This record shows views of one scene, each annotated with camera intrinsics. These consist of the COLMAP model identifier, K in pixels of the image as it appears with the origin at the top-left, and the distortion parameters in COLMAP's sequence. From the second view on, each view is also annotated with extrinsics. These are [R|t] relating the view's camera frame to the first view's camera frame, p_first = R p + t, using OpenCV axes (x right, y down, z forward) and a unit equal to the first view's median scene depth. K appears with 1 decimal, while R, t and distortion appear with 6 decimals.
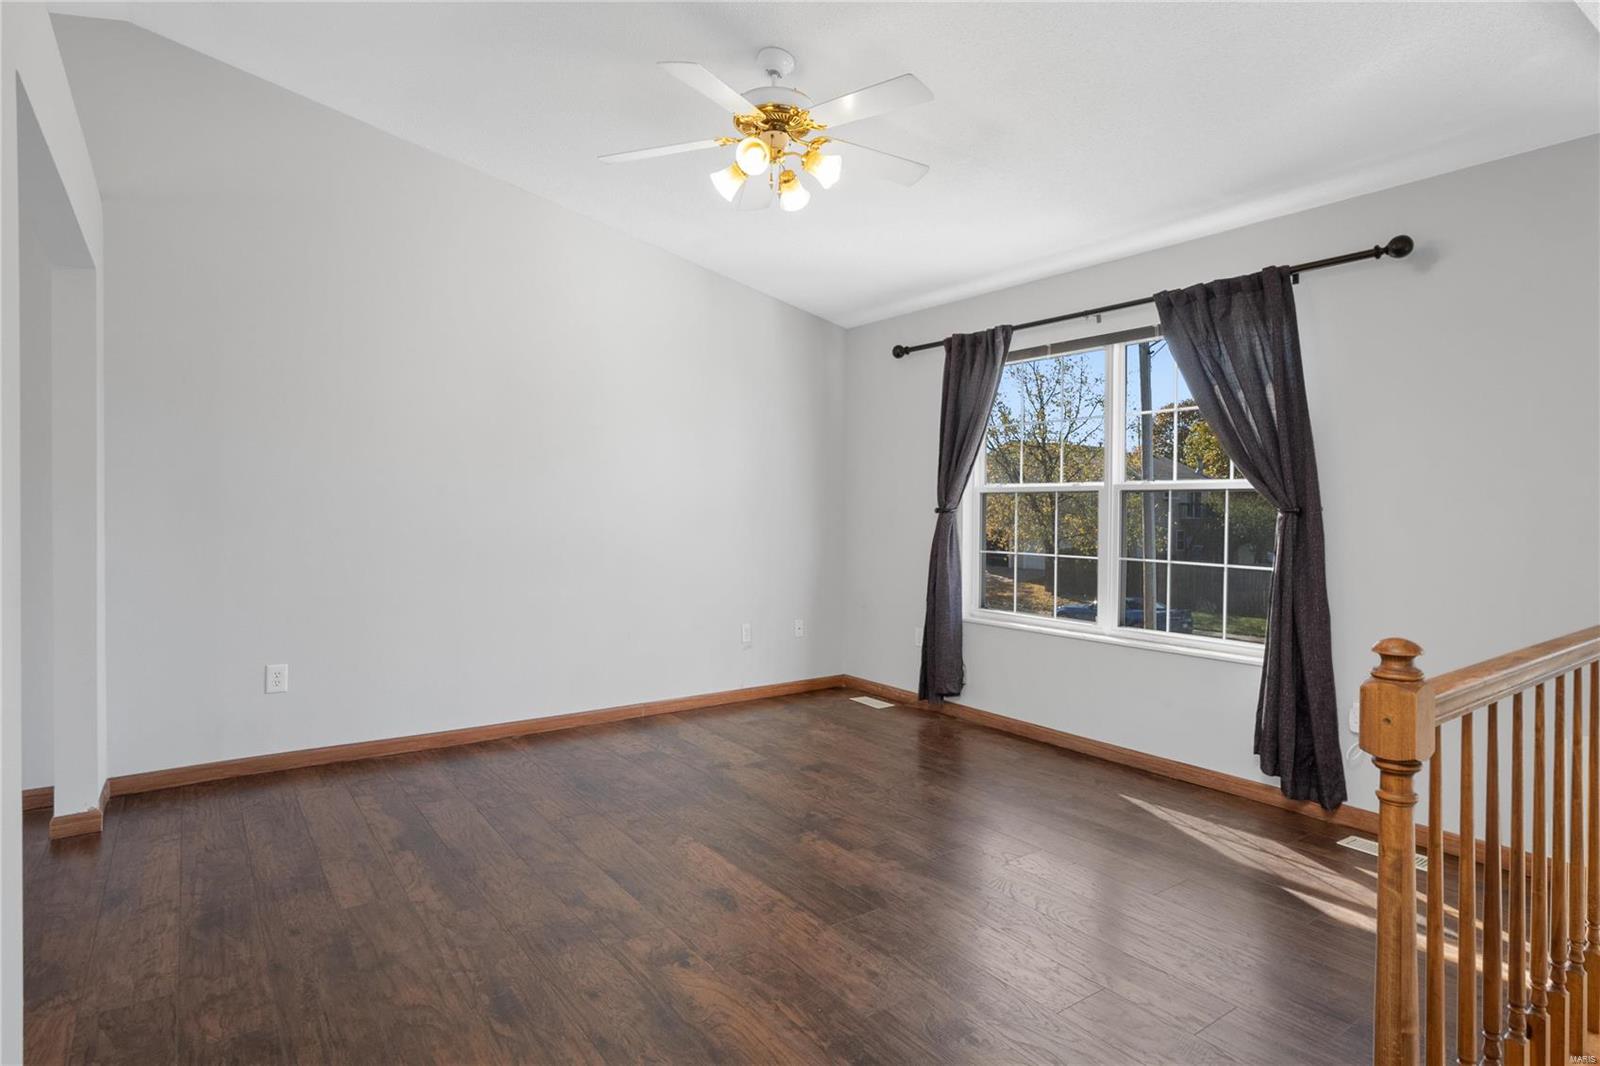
lens RADIAL K [[855.3, 0, 814.5], [0, 855.3, 520.6], [0, 0, 1]] dist [-0.009994, 0.003057]
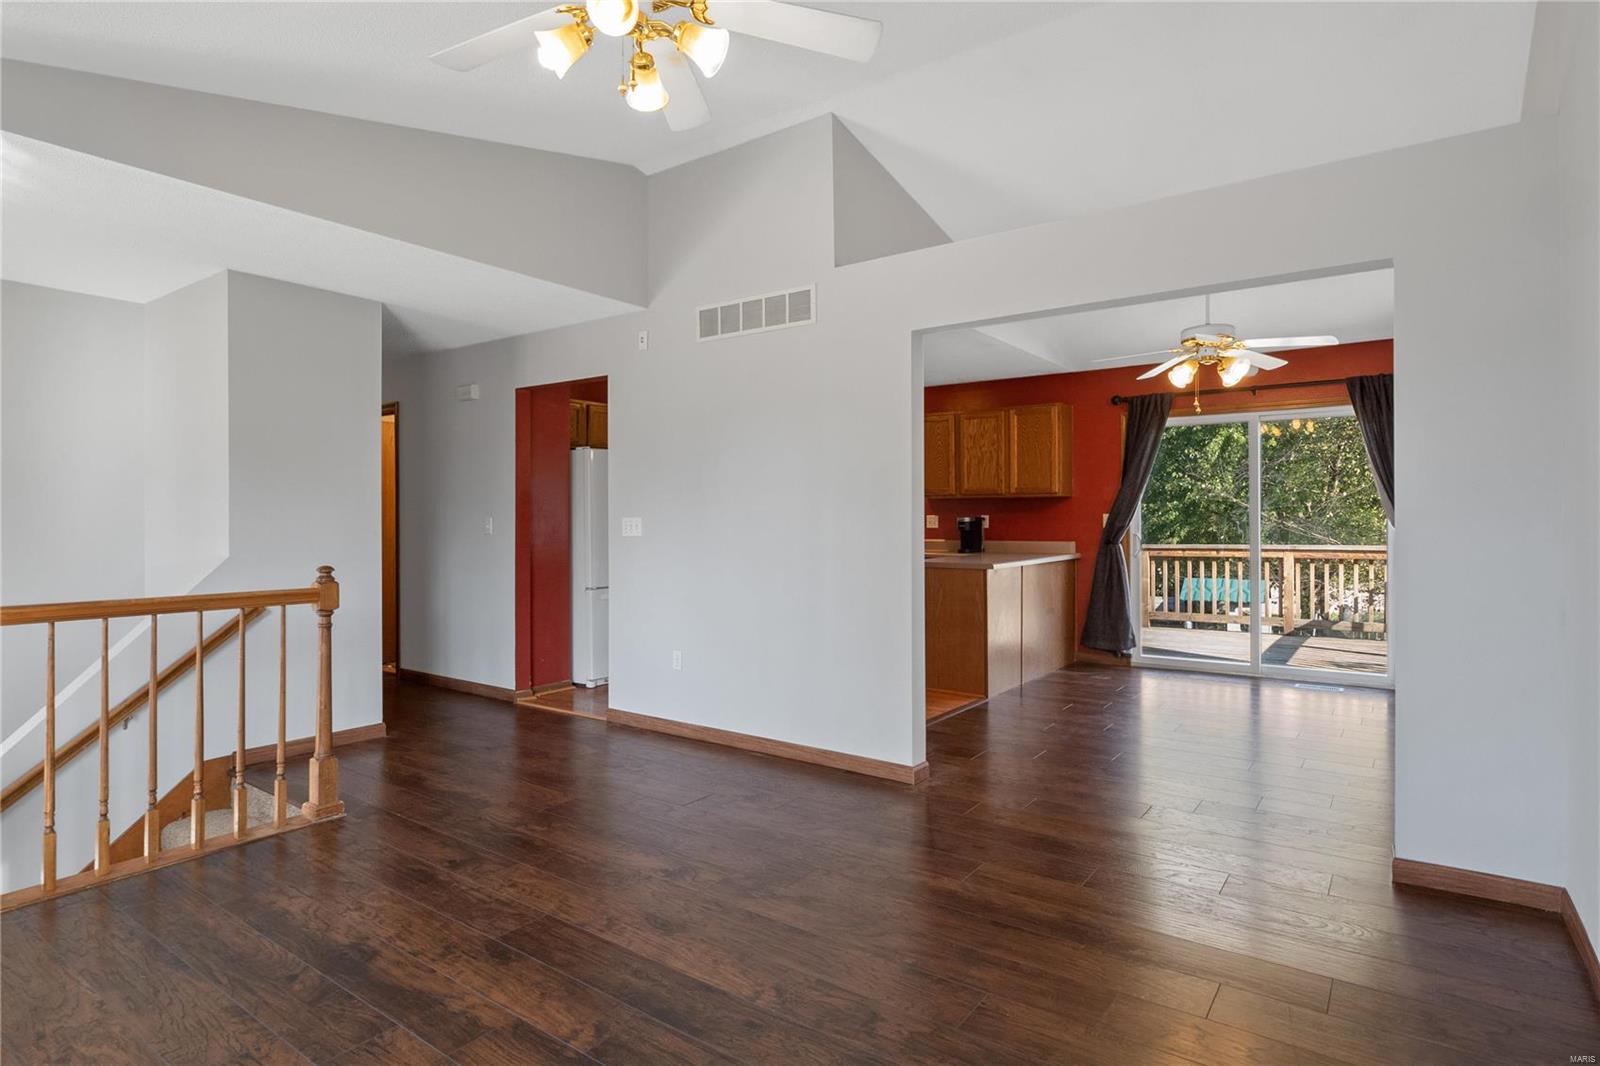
lens RADIAL K [[855.3, 0, 794.0], [0, 855.3, 520.2], [0, 0, 1]] dist [-0.009994, 0.003057]
pose [[-0.955658, -0.002436, -0.294469, 0.028907], [-0.008522, 0.999776, 0.019387, -0.026171], [0.294356, 0.021037, -0.955464, 1.536637]]
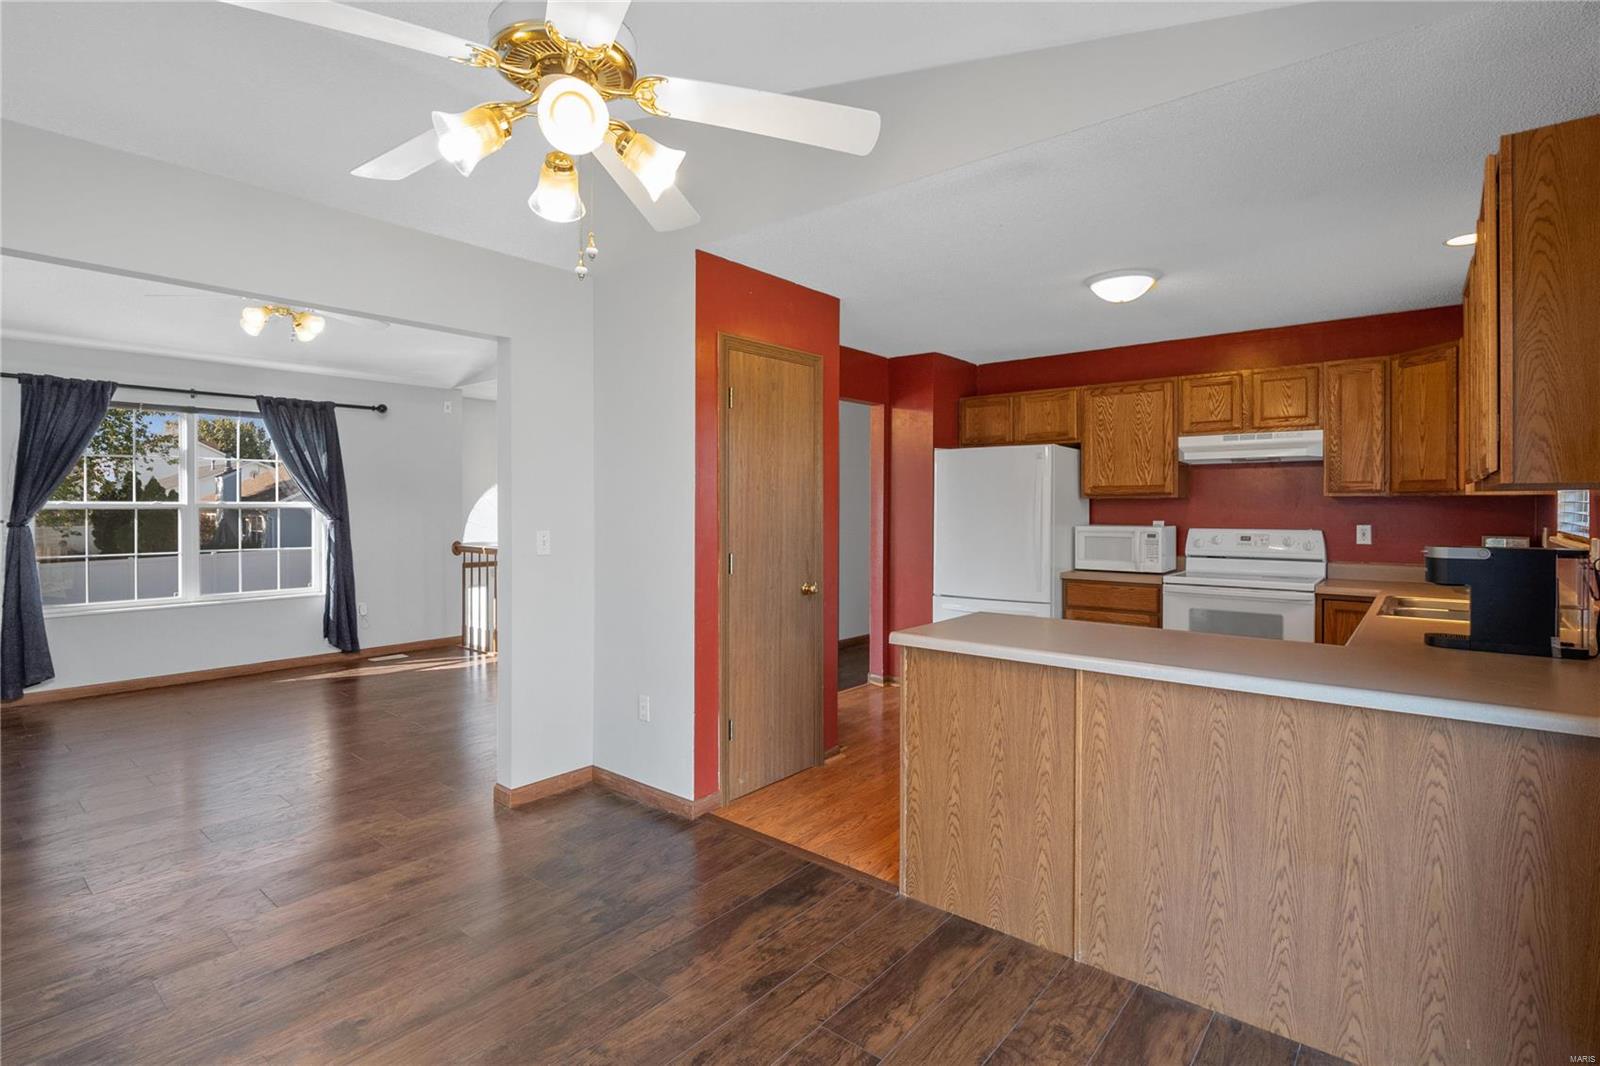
lens RADIAL K [[771.8, 0, 792.0], [0, 771.8, 512.5], [0, 0, 1]] dist [-0.005681, -0.003272]
pose [[-0.223518, -0.016779, 0.974555, -1.544037], [0.015093, 0.999672, 0.020673, -0.048624], [-0.974583, 0.019330, -0.223192, 0.332090]]
